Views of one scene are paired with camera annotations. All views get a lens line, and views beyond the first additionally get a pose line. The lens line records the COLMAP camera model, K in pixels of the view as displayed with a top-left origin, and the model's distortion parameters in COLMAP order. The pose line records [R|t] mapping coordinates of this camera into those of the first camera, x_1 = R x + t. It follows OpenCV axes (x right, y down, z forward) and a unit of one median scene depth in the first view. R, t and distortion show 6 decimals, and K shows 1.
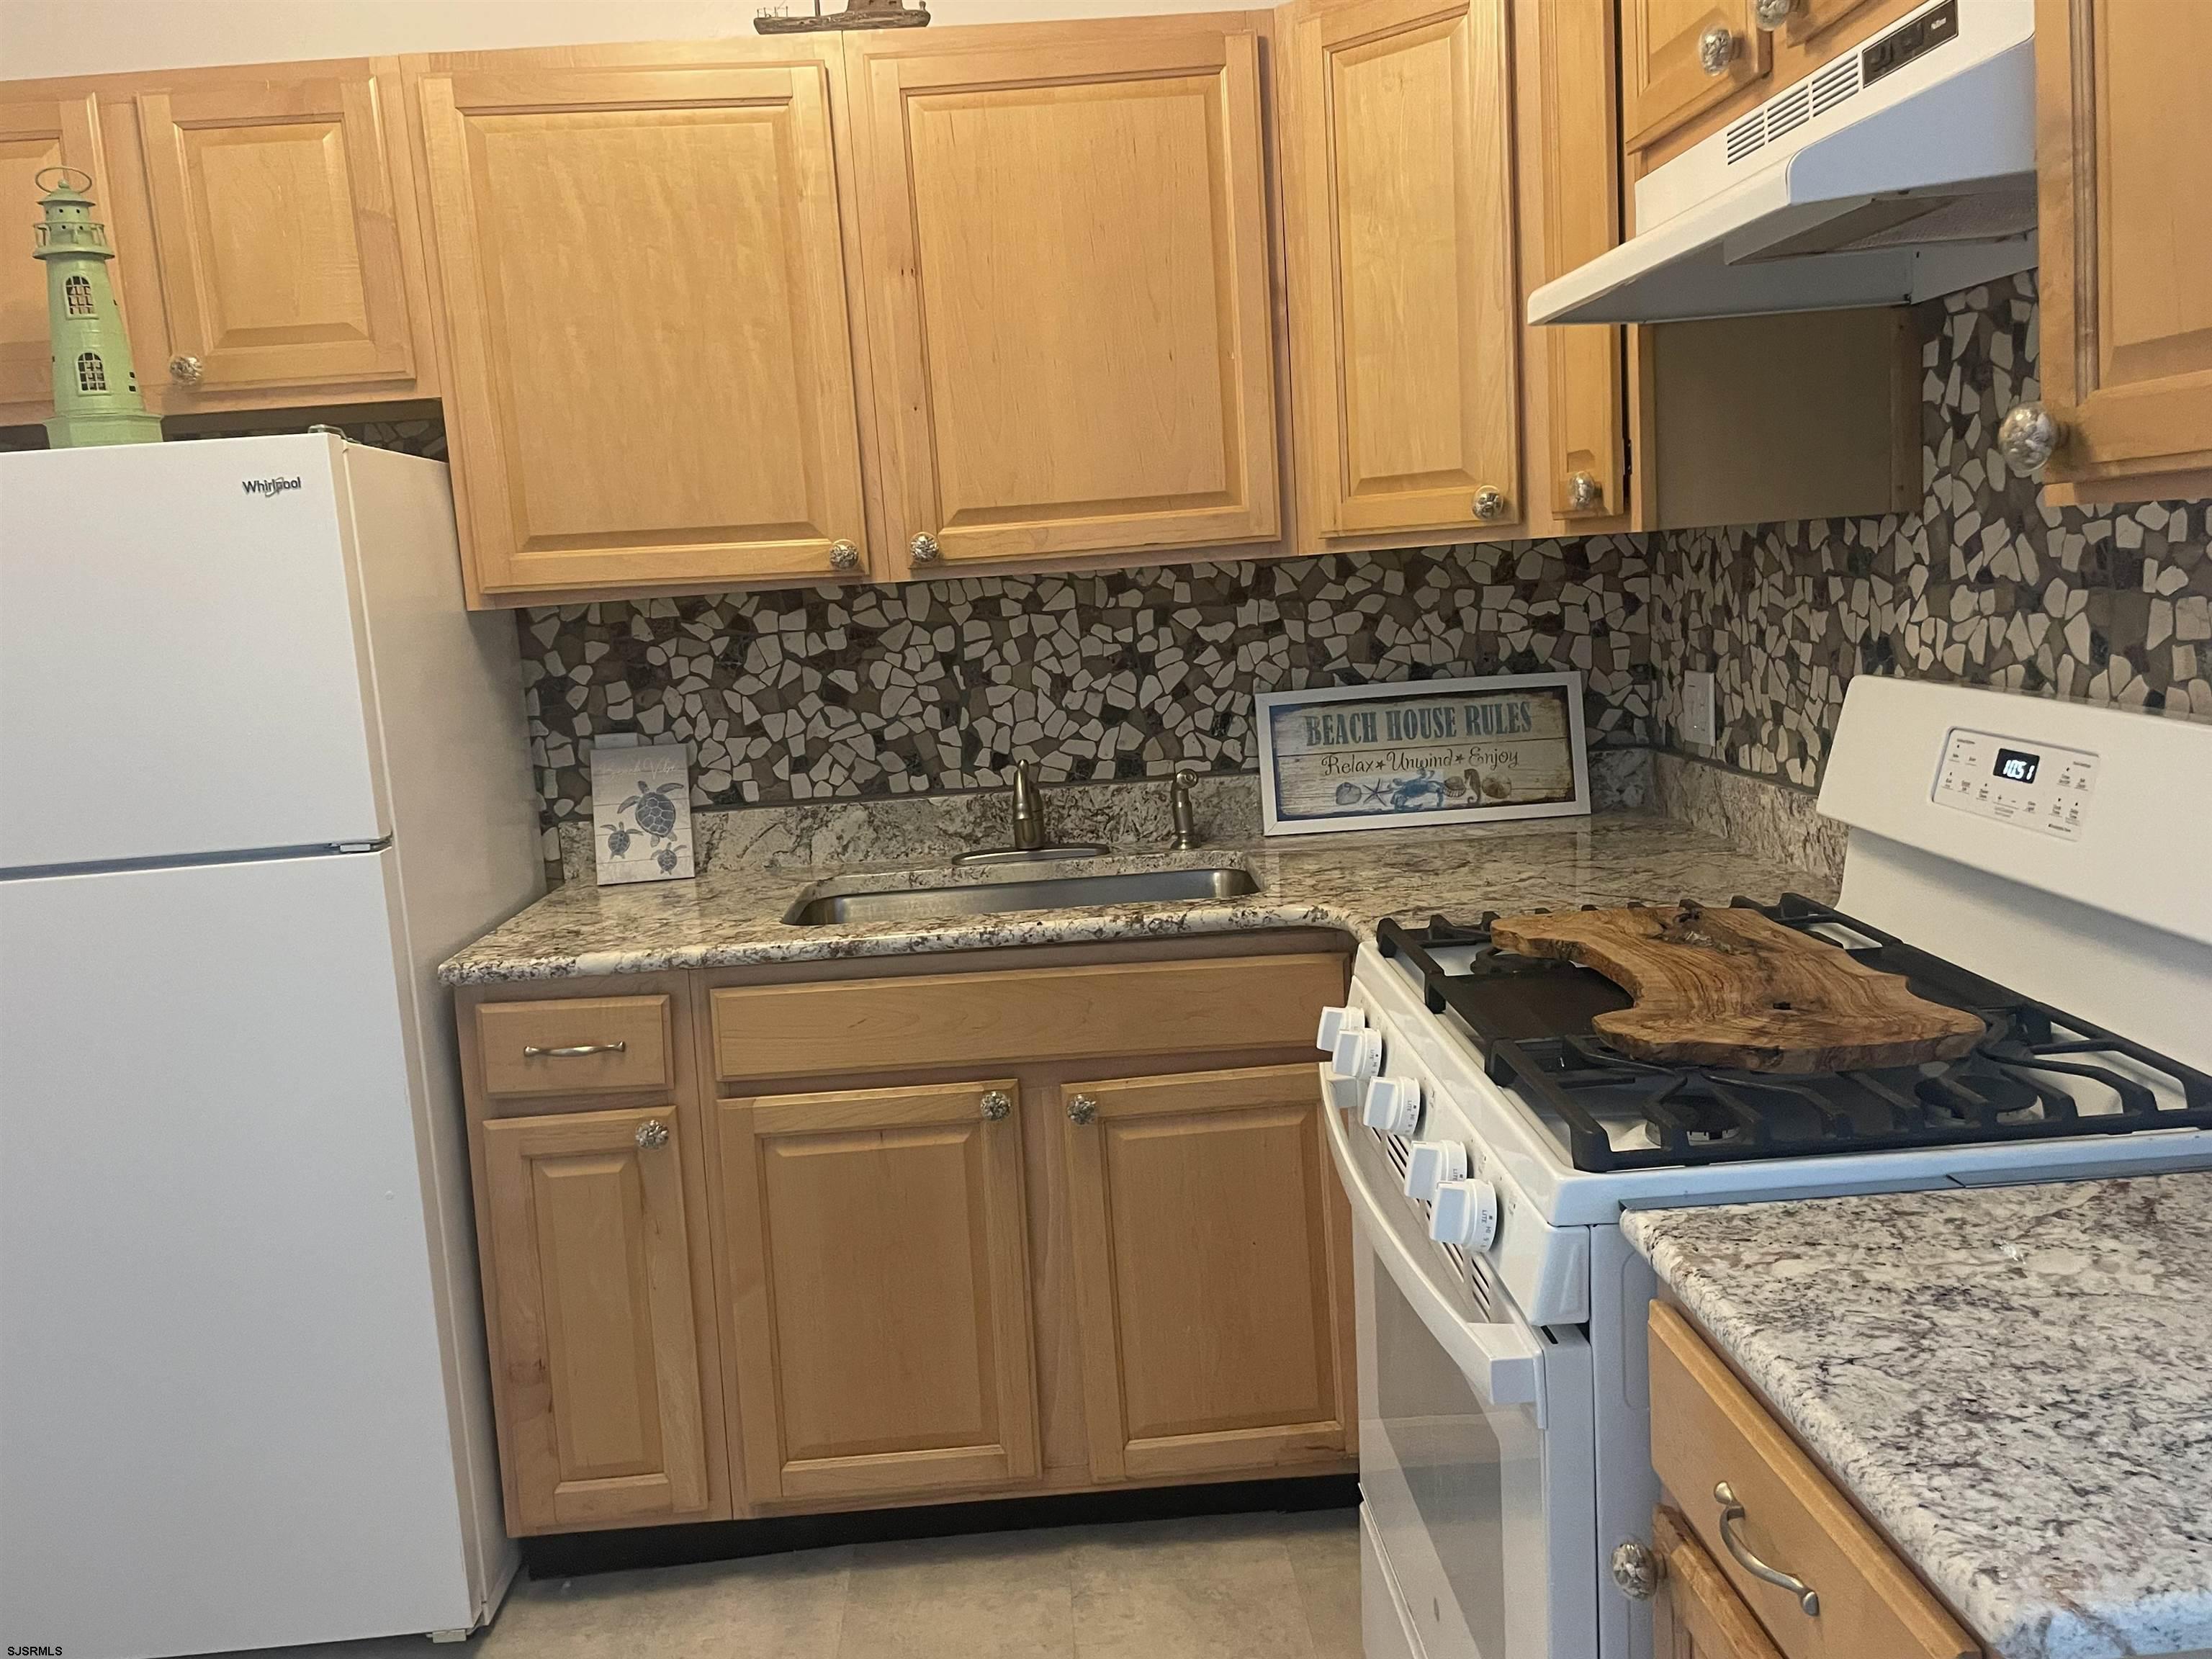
lens RADIAL K [[1754.3, 0, 1115.5], [0, 1754.3, 818.3], [0, 0, 1]] dist [0.081623, -0.116748]
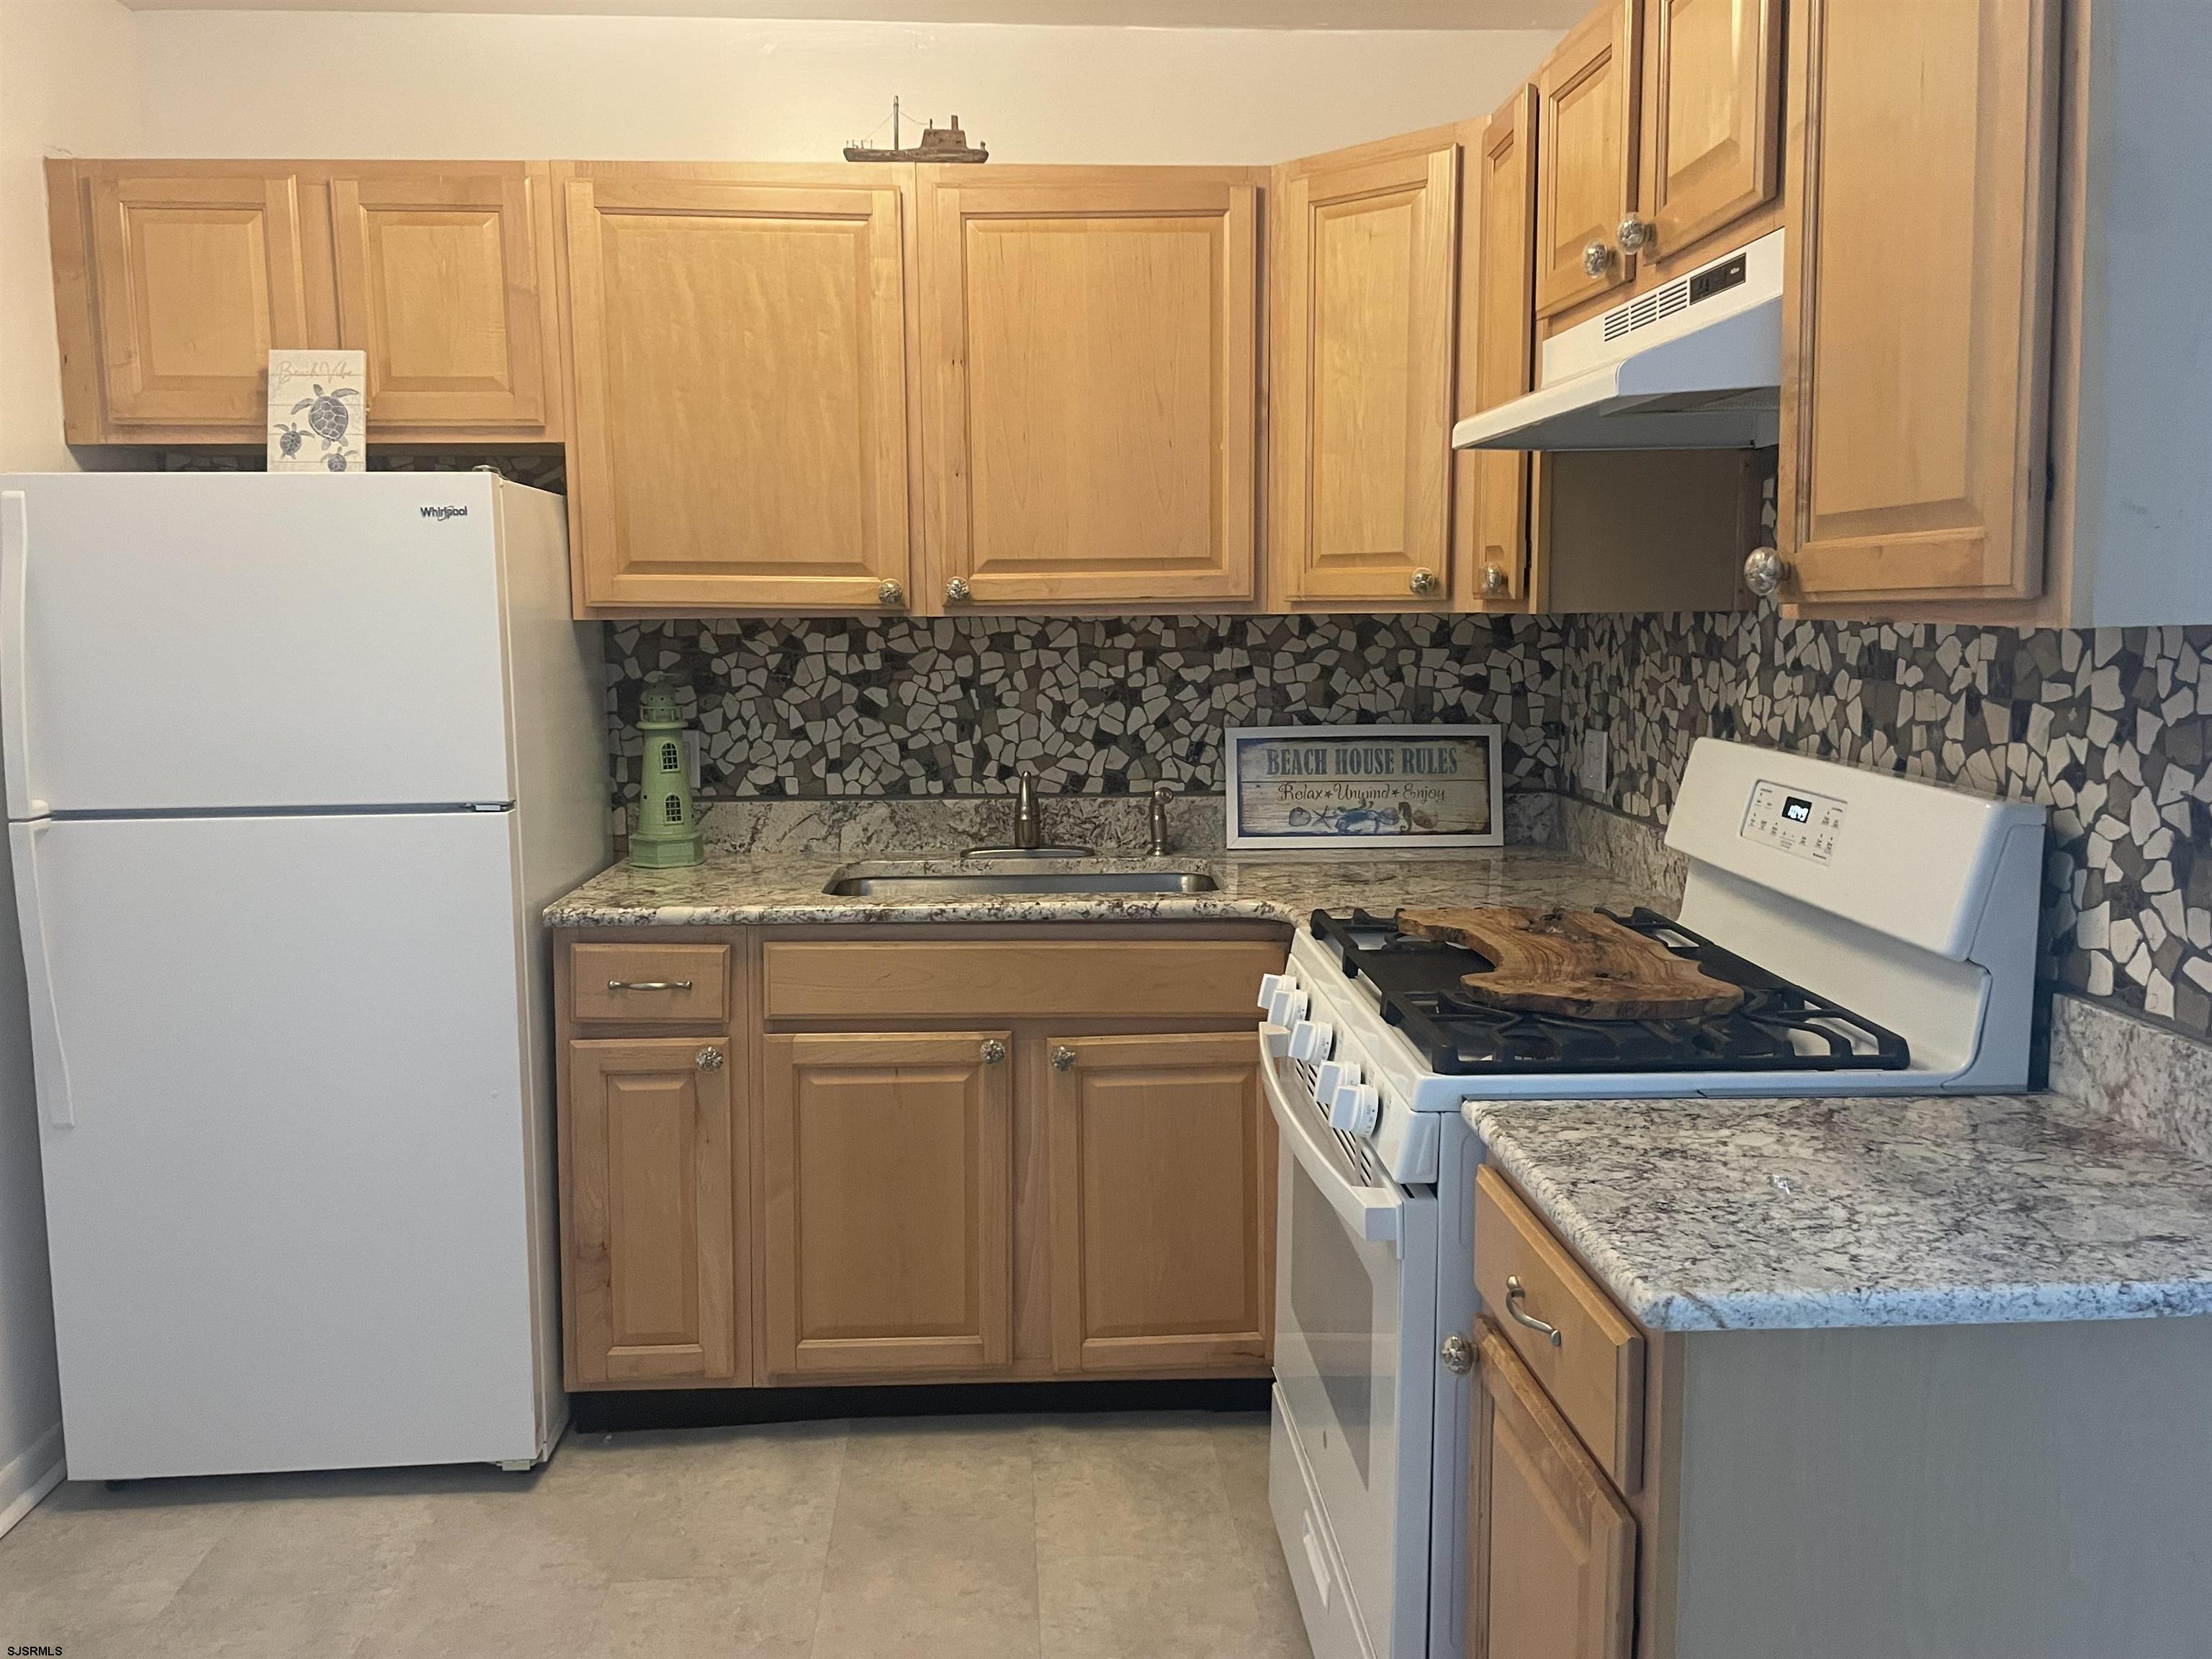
lens RADIAL K [[1754.3, 0, 1115.5], [0, 1754.3, 818.3], [0, 0, 1]] dist [0.081623, -0.116748]
pose [[0.998242, 0.056551, 0.017769, -0.013894], [-0.056165, 0.998189, -0.021543, 0.023221], [-0.018955, 0.020507, 0.999610, -0.209910]]
